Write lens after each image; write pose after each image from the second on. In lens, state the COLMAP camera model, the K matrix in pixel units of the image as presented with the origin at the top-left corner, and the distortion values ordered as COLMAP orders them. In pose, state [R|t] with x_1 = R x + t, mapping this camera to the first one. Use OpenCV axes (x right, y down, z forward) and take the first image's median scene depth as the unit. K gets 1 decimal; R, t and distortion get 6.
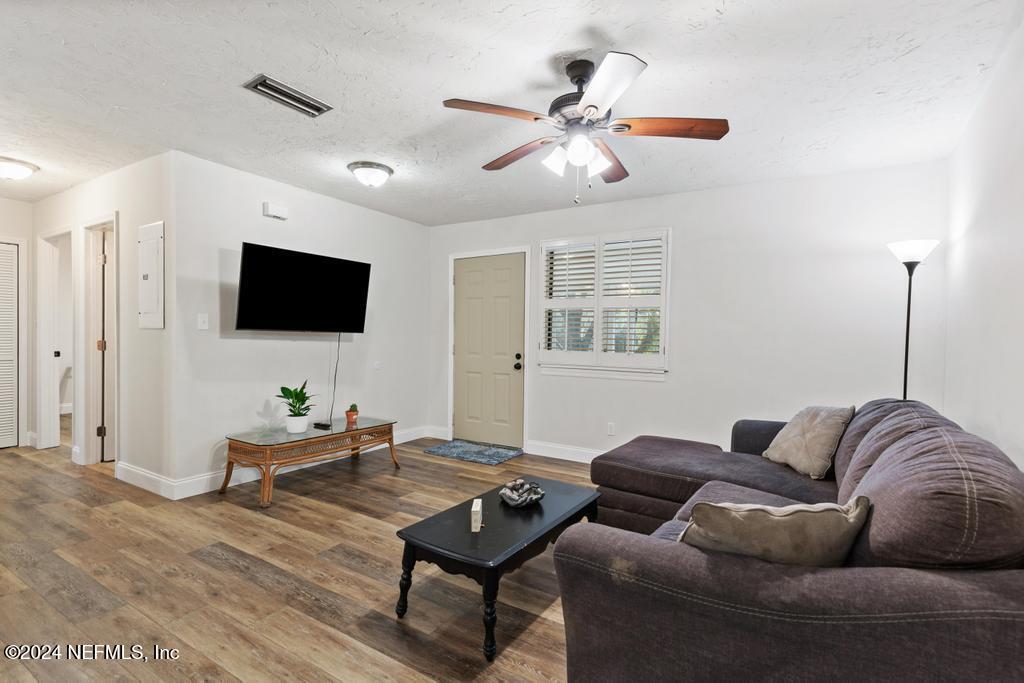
lens RADIAL K [[473.8, 0, 511.4], [0, 473.8, 339.4], [0, 0, 1]] dist [0.000980, -0.000314]
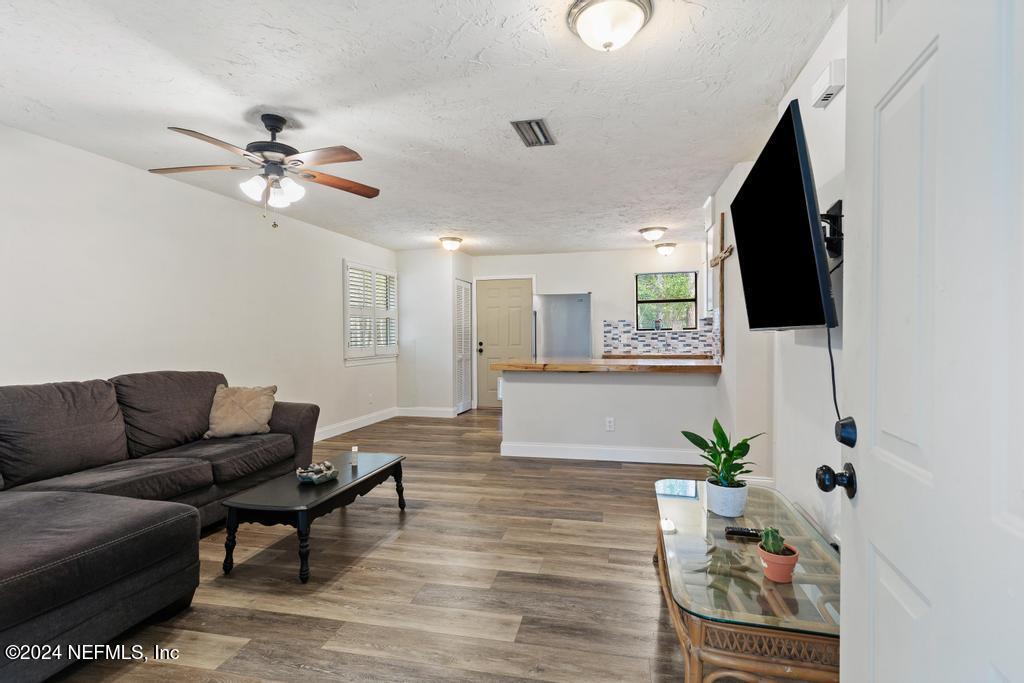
lens RADIAL K [[473.8, 0, 513.0], [0, 473.8, 340.4], [0, 0, 1]] dist [0.000980, -0.000314]
pose [[-0.945095, -0.005586, -0.326749, -0.041077], [-0.012524, 0.999739, 0.019132, -0.023232], [0.326557, 0.022174, -0.944917, 1.909321]]
